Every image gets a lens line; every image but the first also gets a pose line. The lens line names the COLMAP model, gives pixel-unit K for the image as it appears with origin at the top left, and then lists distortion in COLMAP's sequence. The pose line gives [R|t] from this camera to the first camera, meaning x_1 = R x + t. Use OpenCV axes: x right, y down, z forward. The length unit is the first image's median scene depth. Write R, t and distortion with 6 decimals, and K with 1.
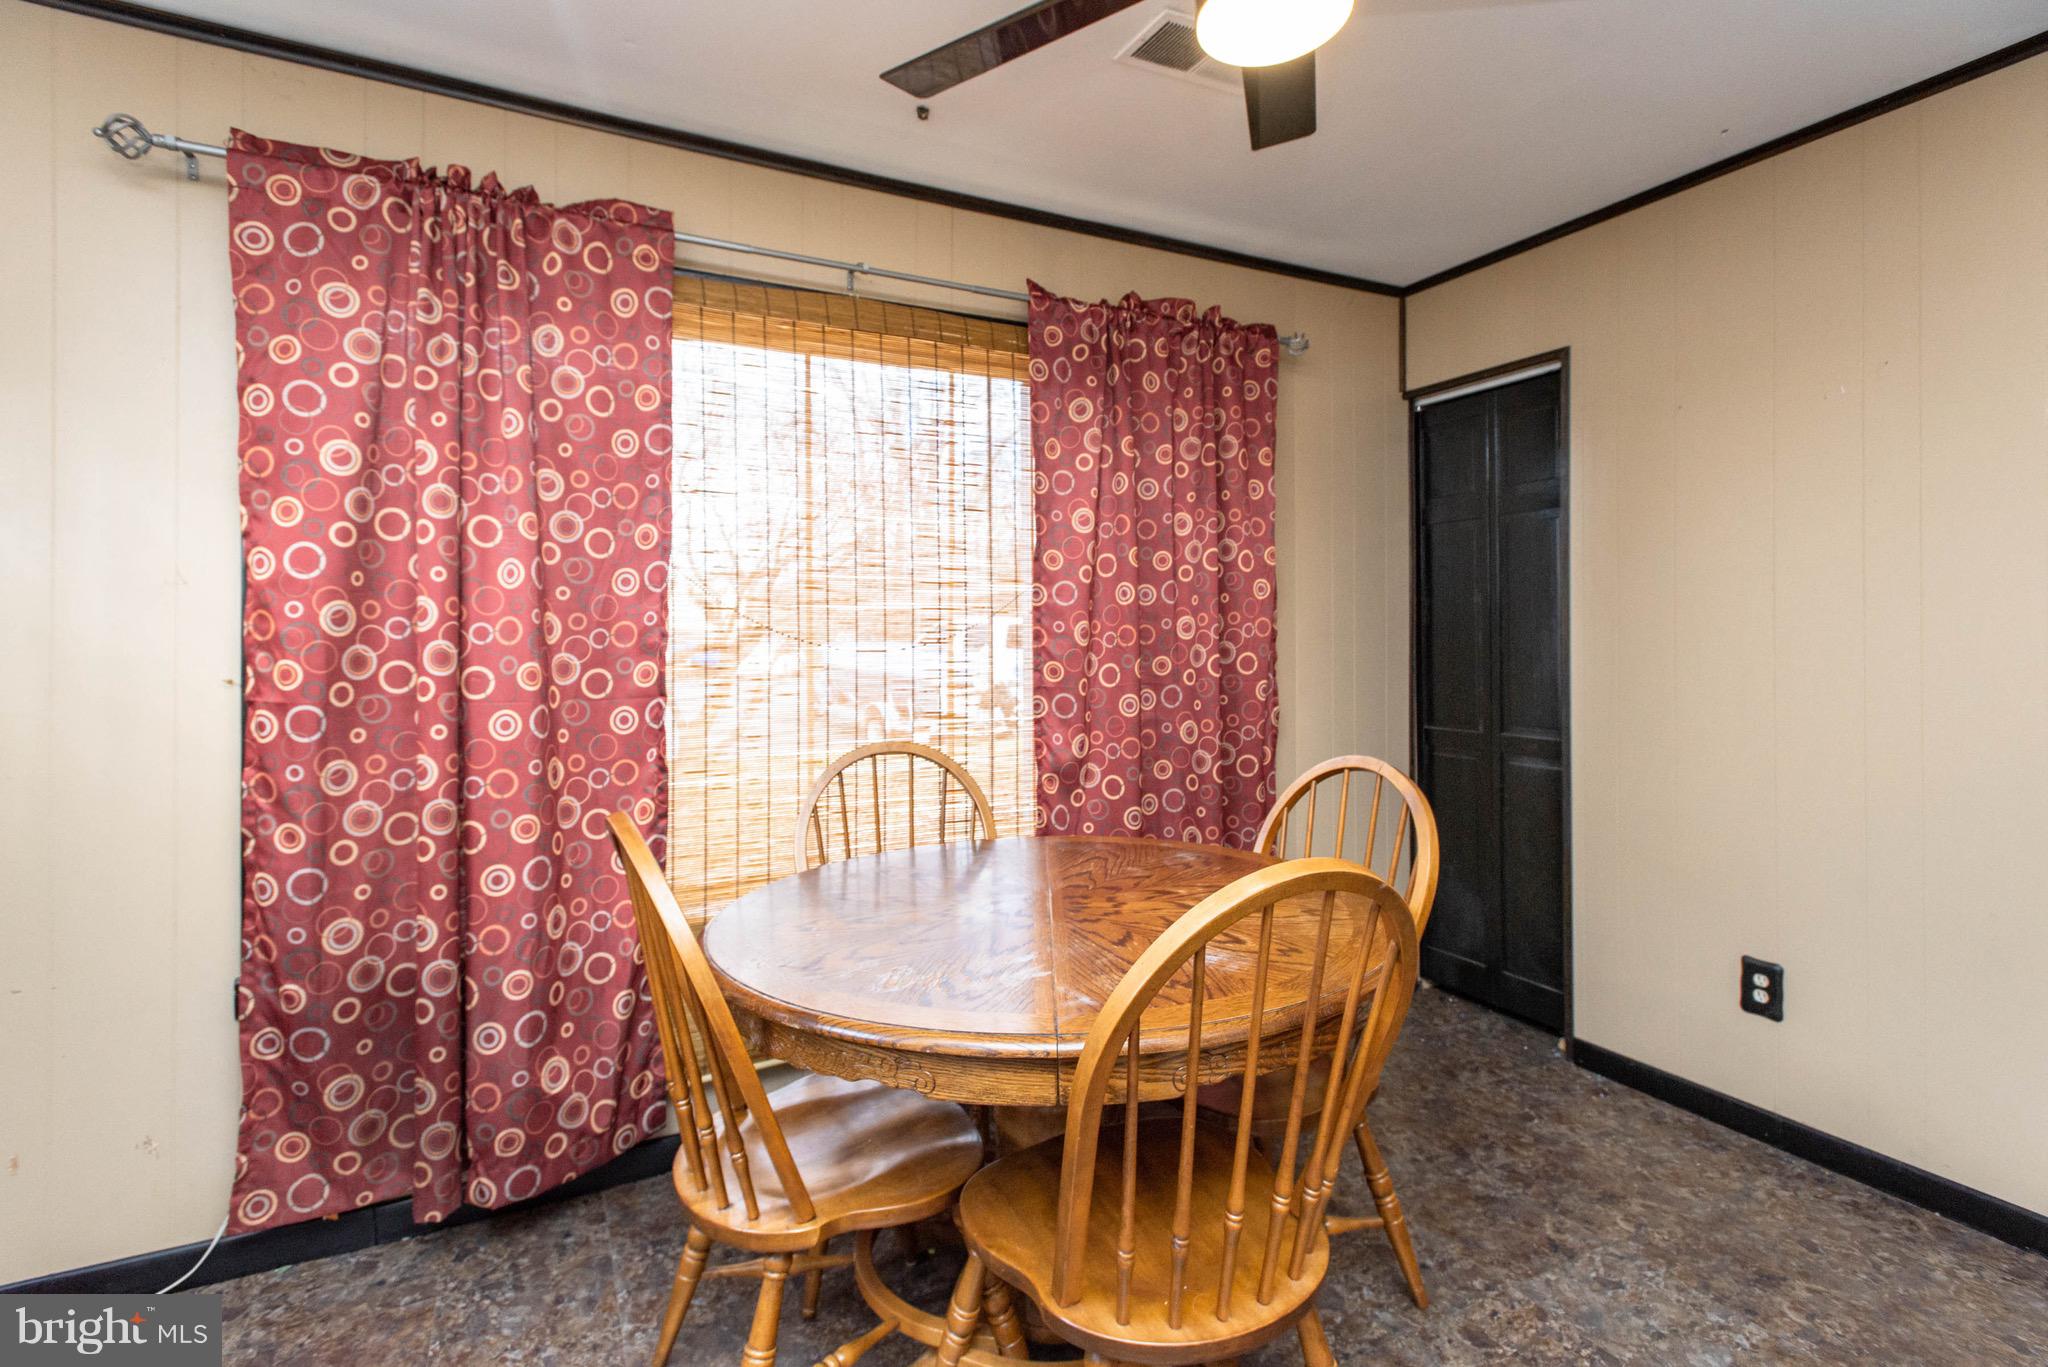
lens RADIAL K [[981.1, 0, 1029.0], [0, 981.1, 631.4], [0, 0, 1]] dist [0.021903, -0.008816]
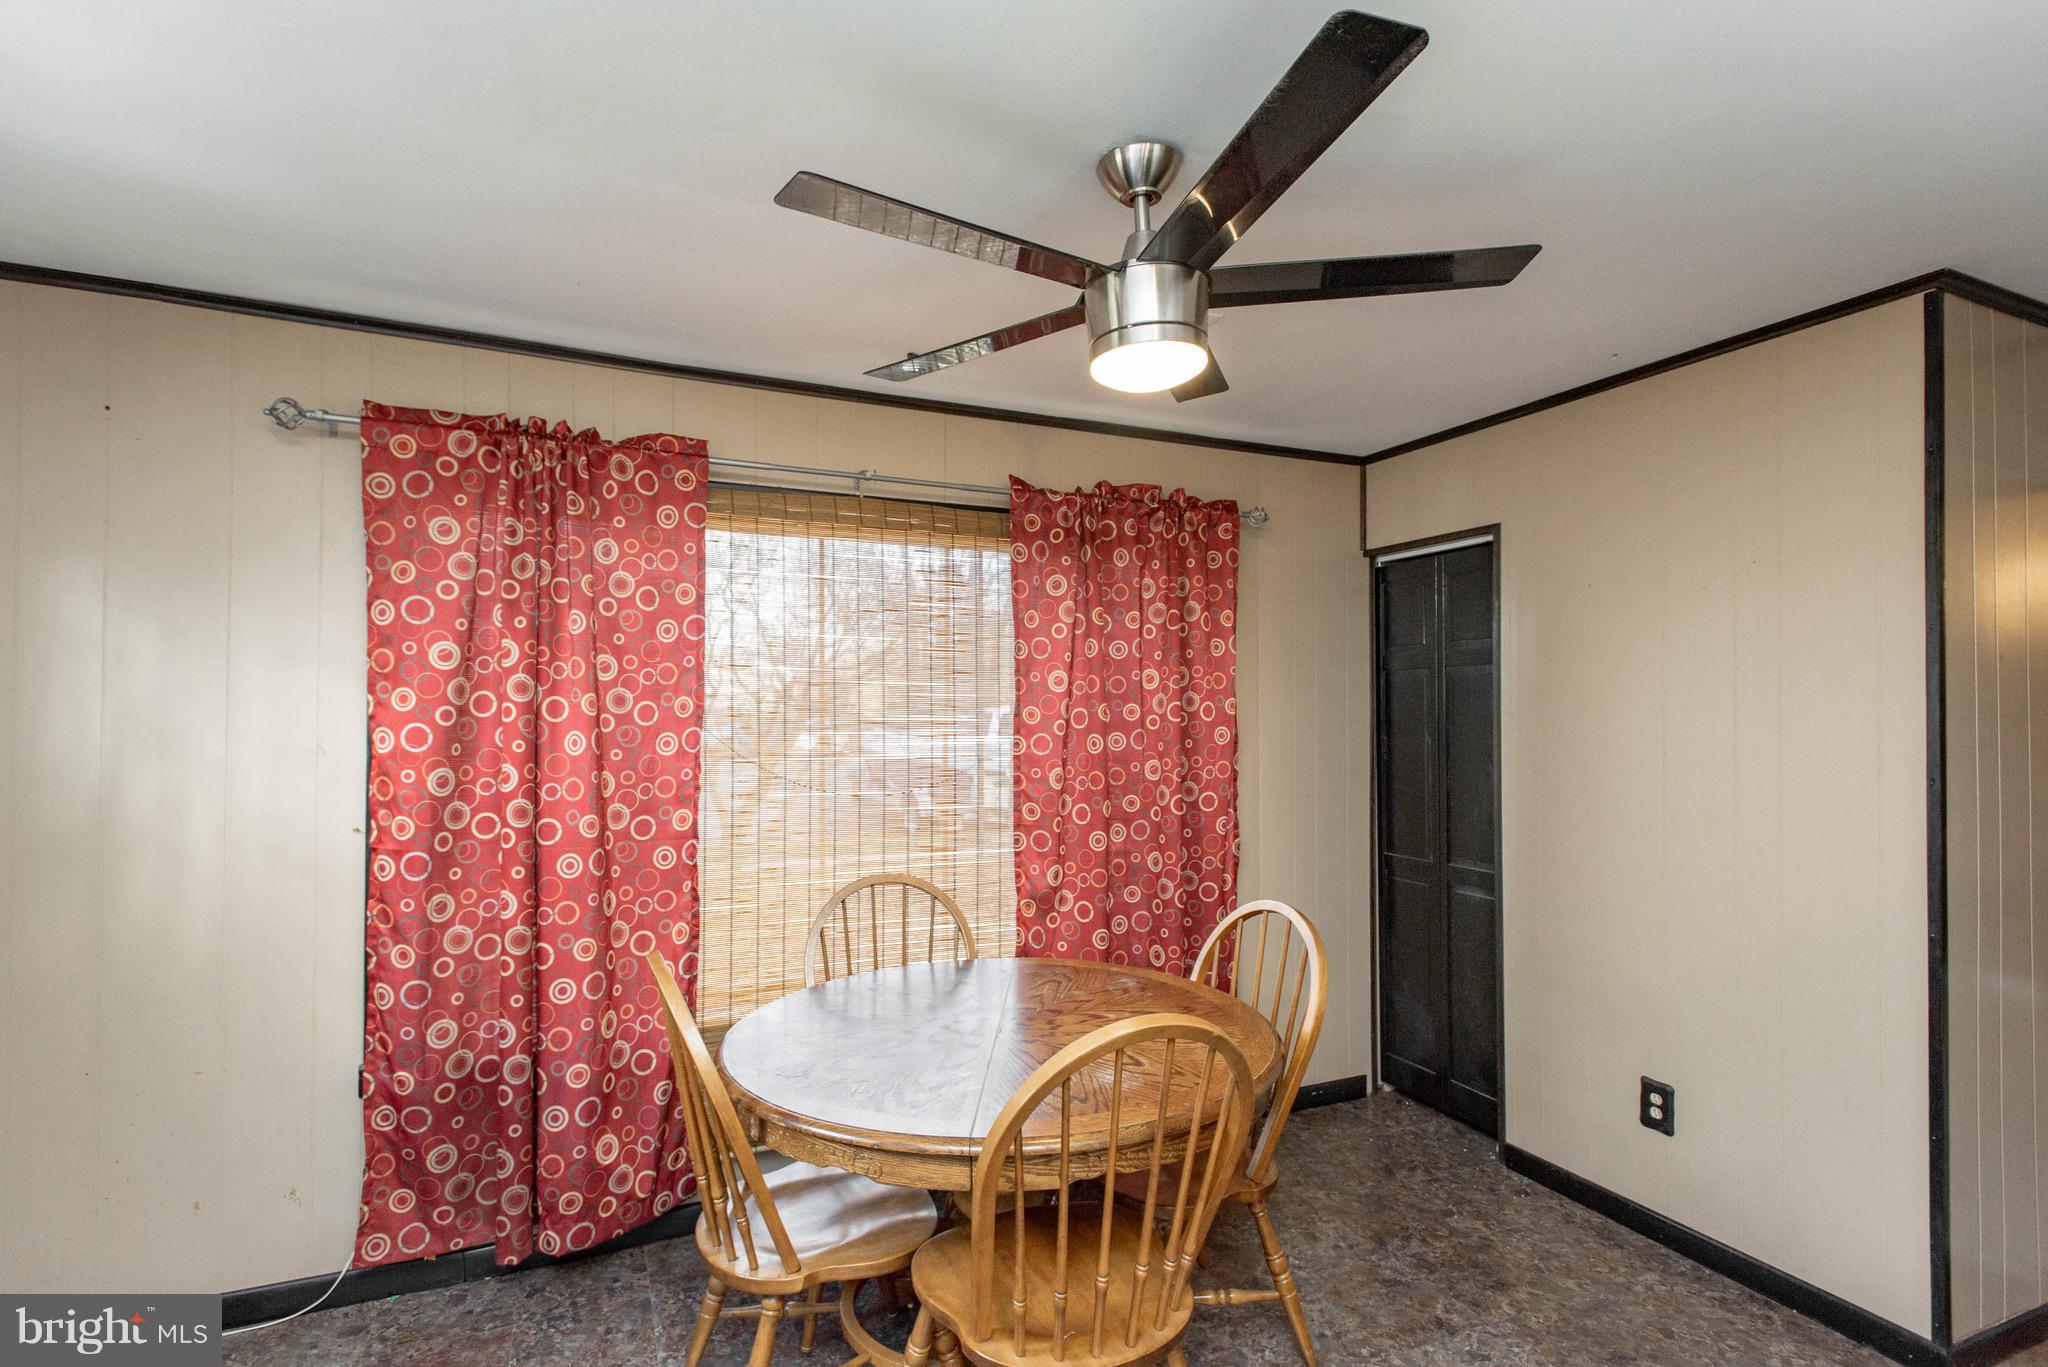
lens RADIAL K [[981.2, 0, 1020.5], [0, 981.2, 712.5], [0, 0, 1]] dist [0.030595, -0.015880]
pose [[0.998480, 0.008941, -0.054382, 0.093856], [-0.008680, 0.999950, 0.005039, -0.102750], [0.054424, -0.004560, 0.998507, -0.193642]]
